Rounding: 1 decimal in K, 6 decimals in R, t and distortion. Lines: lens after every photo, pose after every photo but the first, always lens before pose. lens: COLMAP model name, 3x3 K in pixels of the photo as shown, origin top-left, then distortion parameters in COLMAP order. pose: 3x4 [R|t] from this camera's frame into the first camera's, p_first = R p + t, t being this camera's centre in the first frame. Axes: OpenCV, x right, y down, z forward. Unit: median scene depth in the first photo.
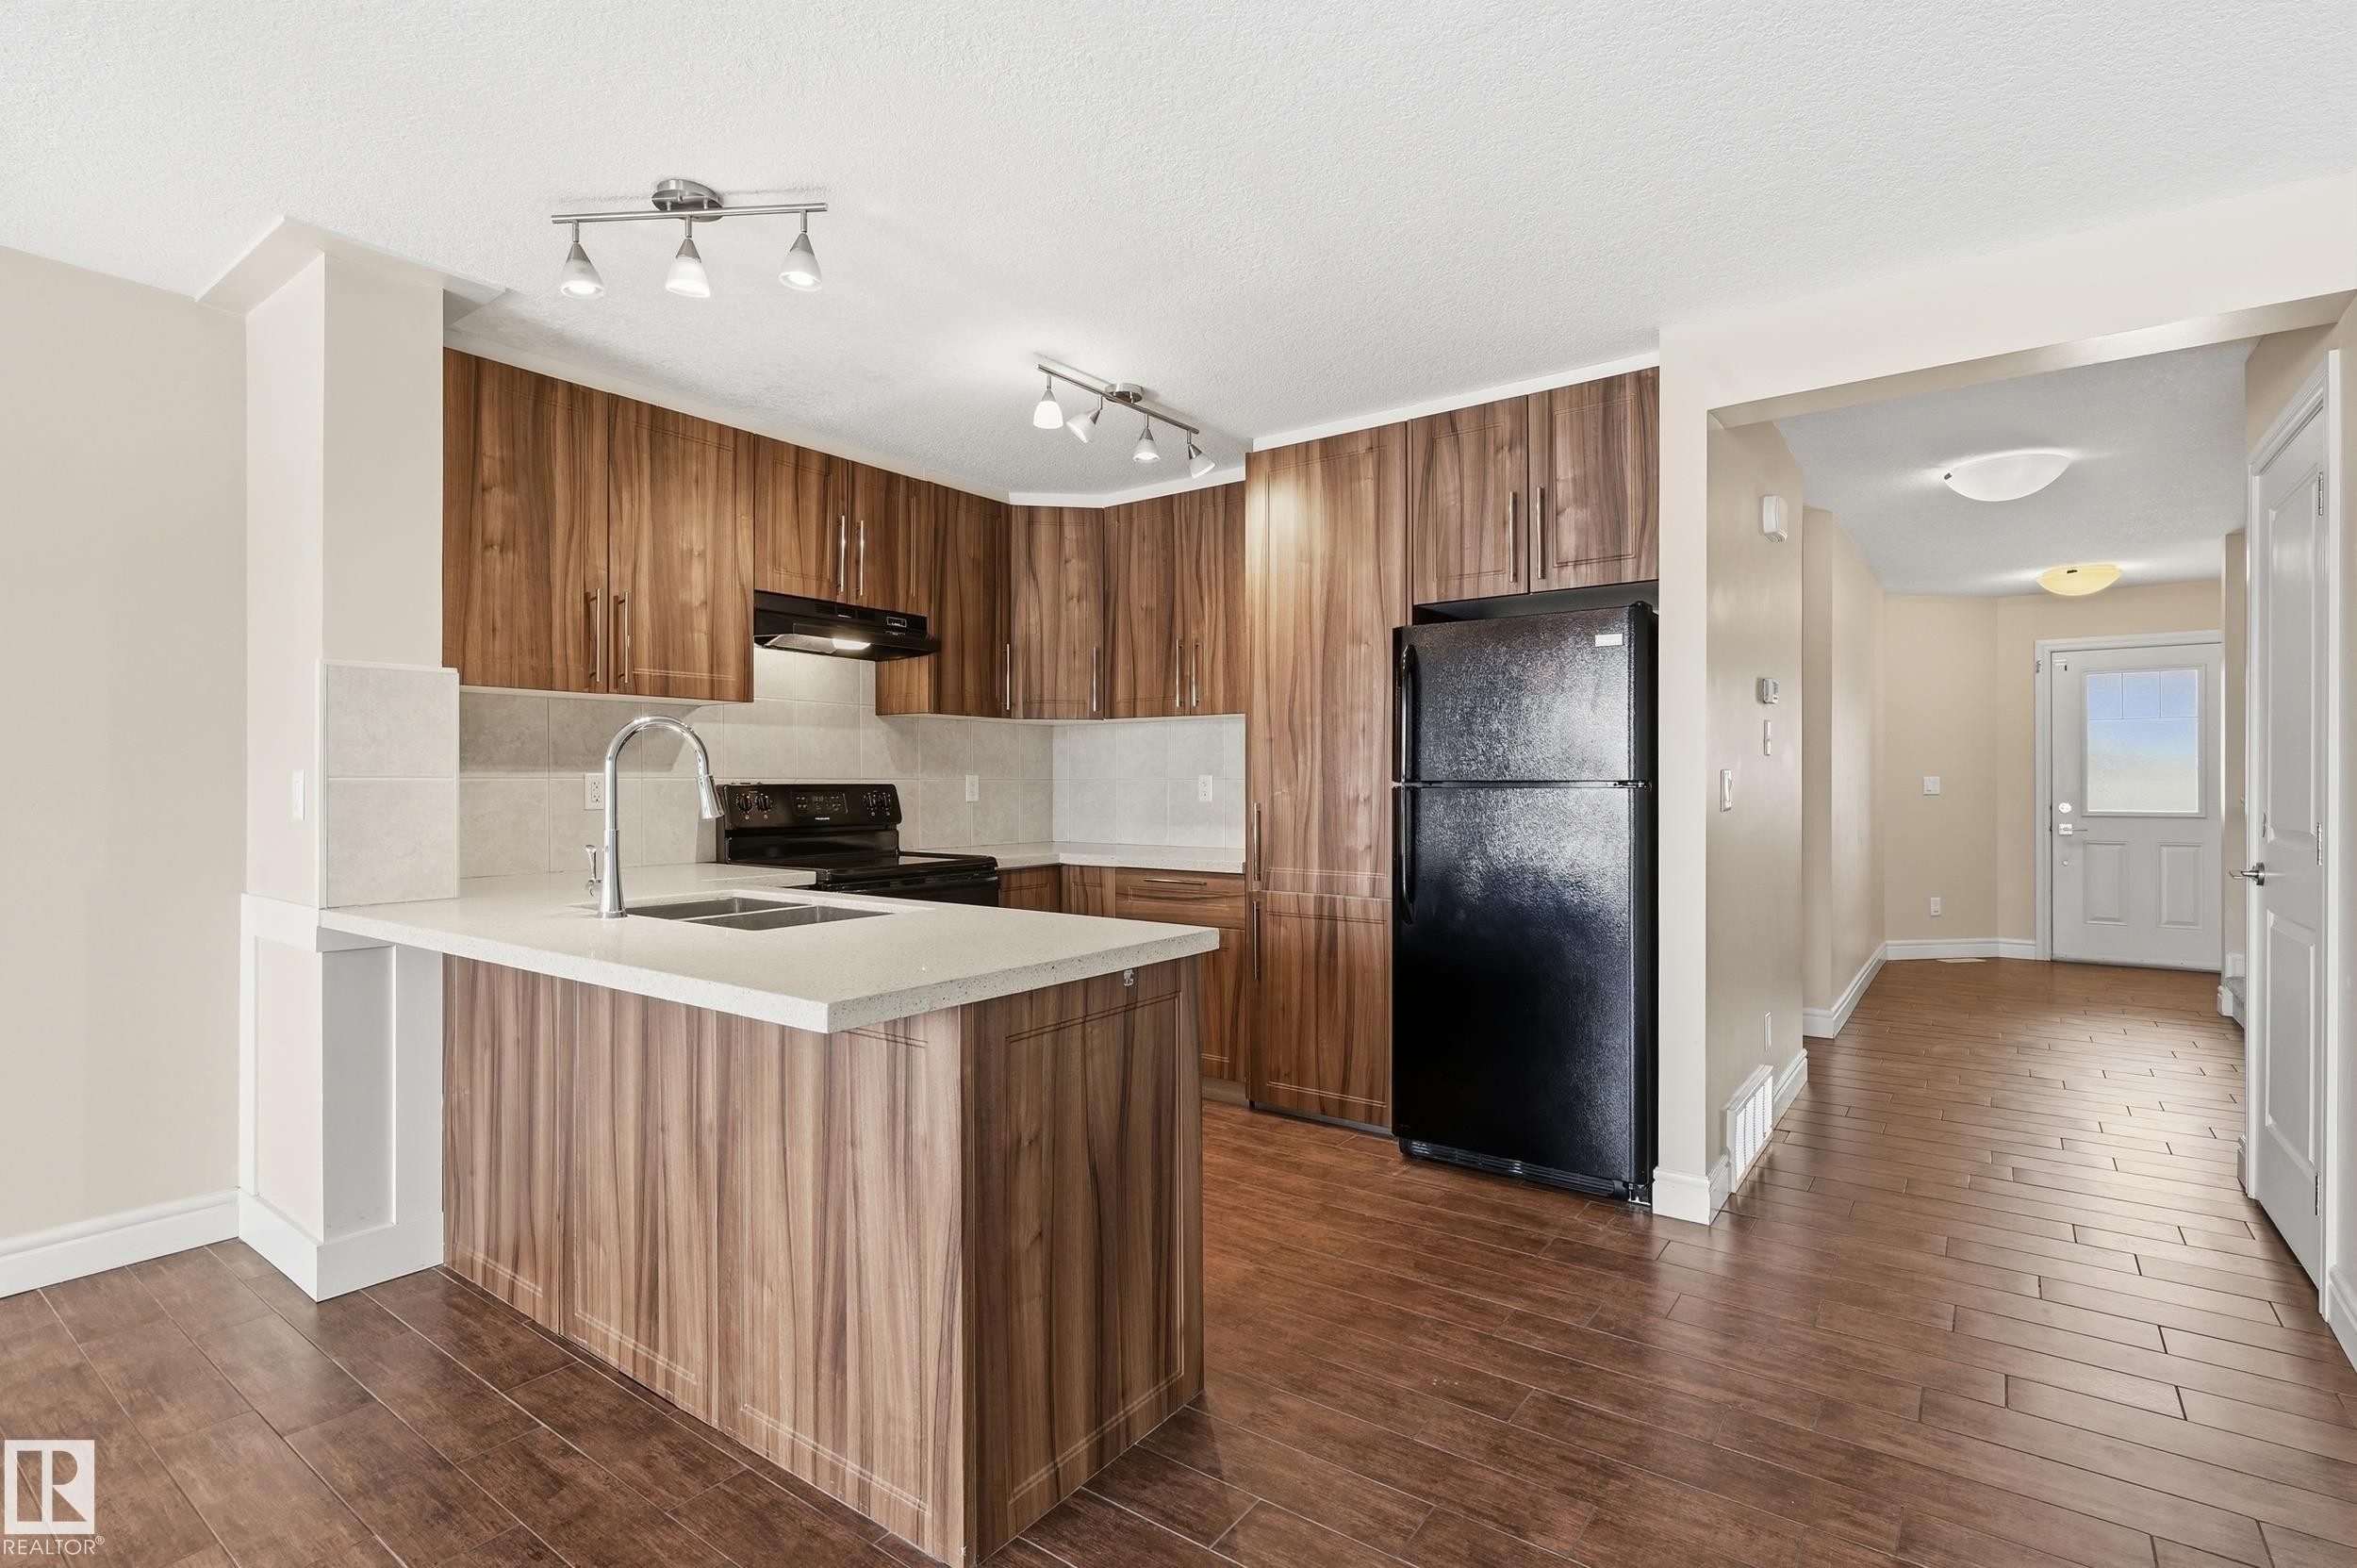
lens RADIAL K [[1123.1, 0, 1173.6], [0, 1123.1, 786.6], [0, 0, 1]] dist [0.002712, 0.000463]
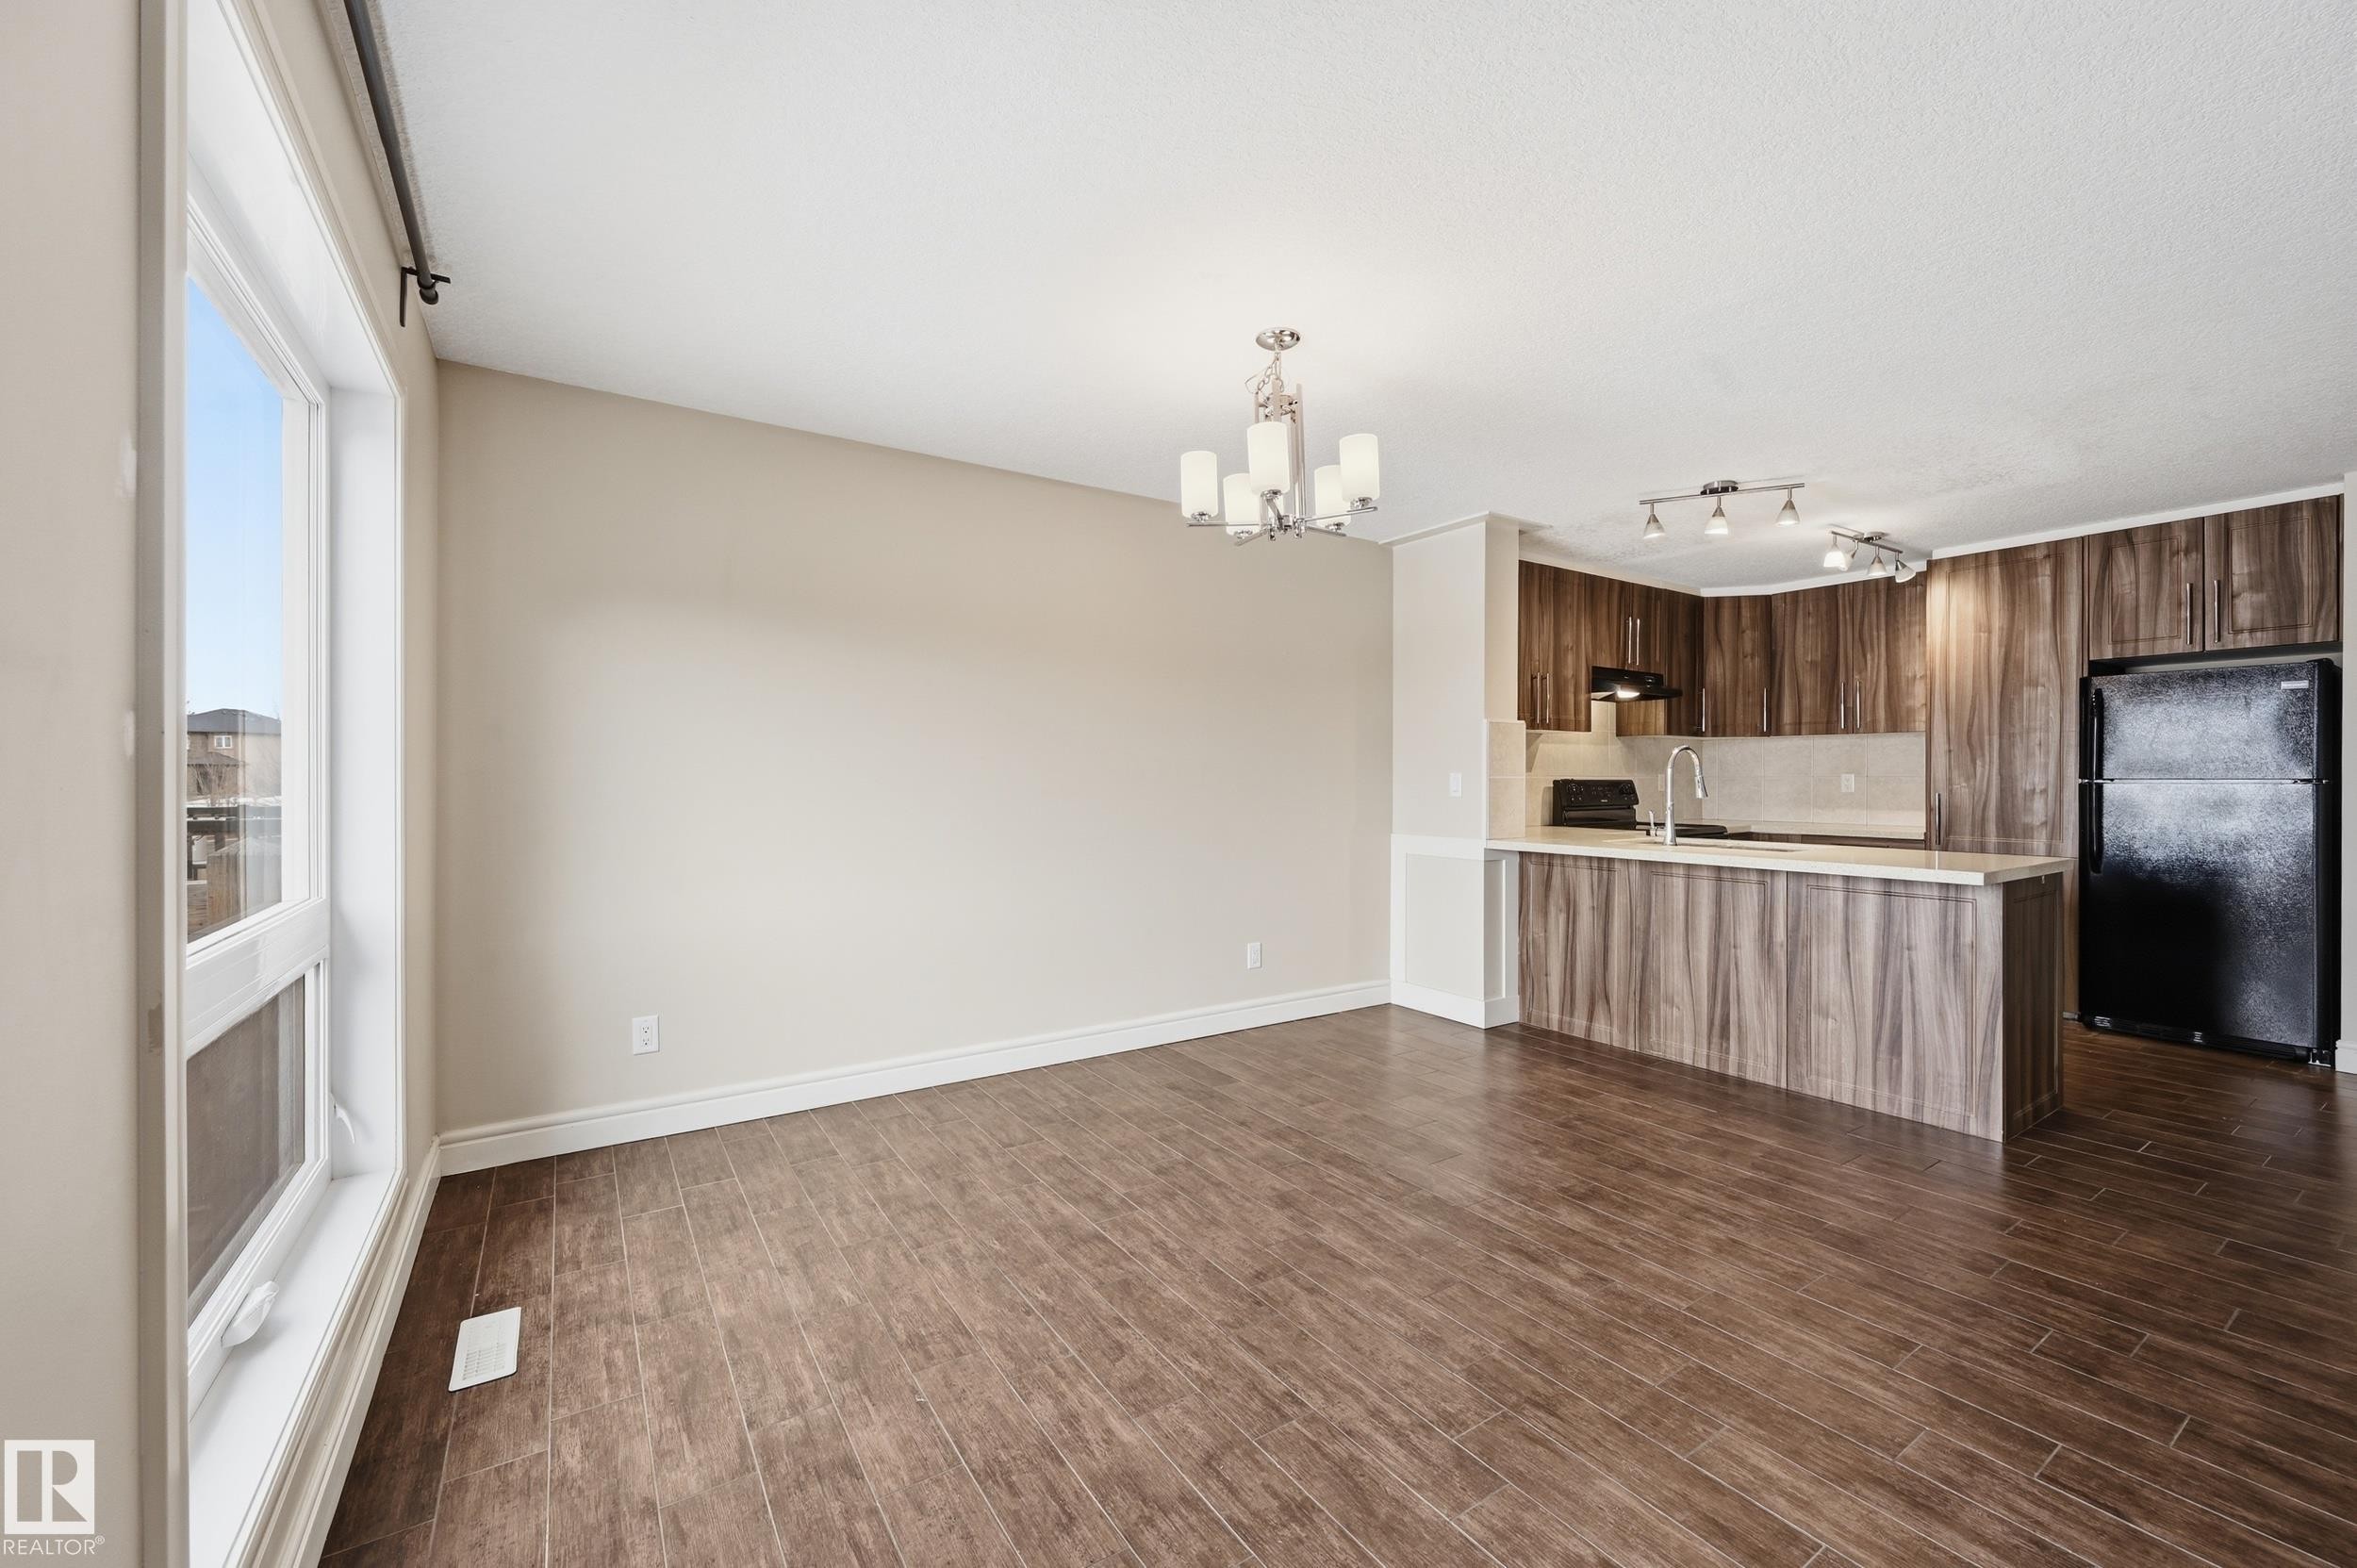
lens RADIAL K [[935.5, 0, 1185.2], [0, 935.5, 782.9], [0, 0, 1]] dist [0.000839, 0.000581]
pose [[0.939650, 0.003783, -0.342116, -0.450952], [-0.002797, 0.999990, 0.003374, -0.000409], [0.342126, -0.002213, 0.939652, -0.532433]]
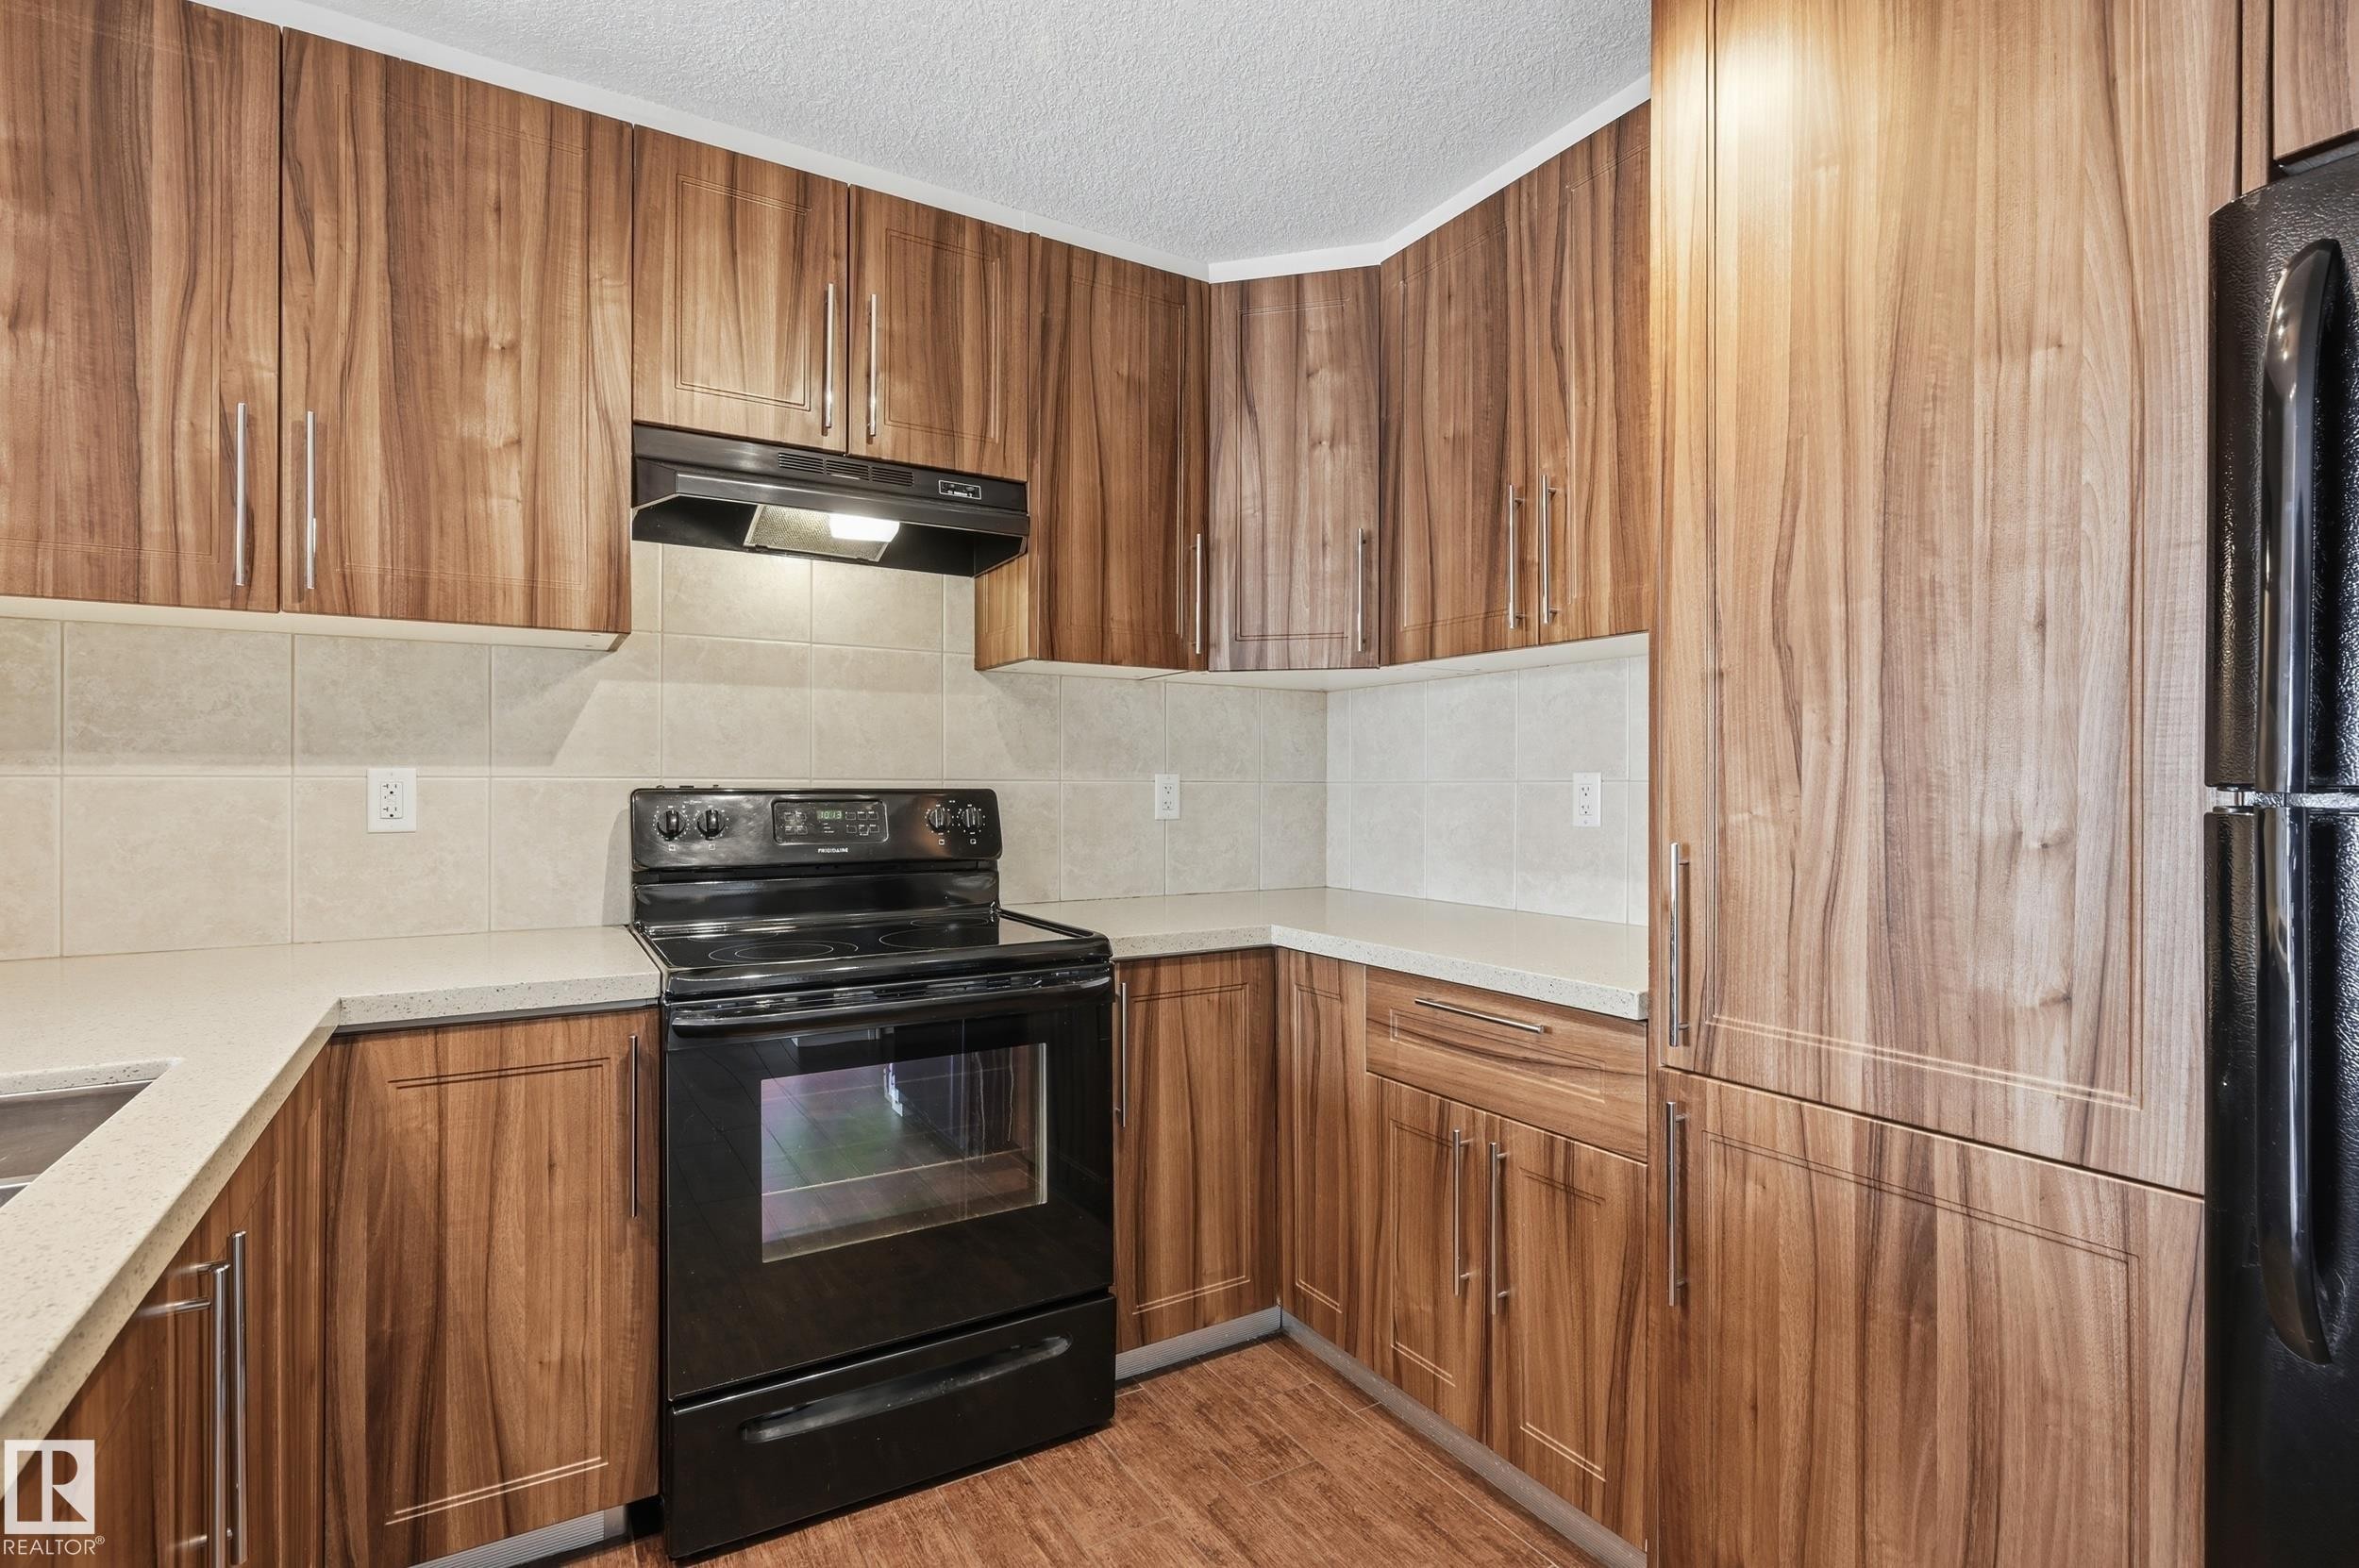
lens RADIAL K [[1123.9, 0, 1174.6], [0, 1123.9, 786.6], [0, 0, 1]] dist [0.002712, 0.000463]
pose [[0.923385, 0.003401, -0.383861, 0.063569], [-0.004606, 0.999987, -0.002222, -0.002865], [0.383848, 0.003819, 0.923388, 0.588900]]
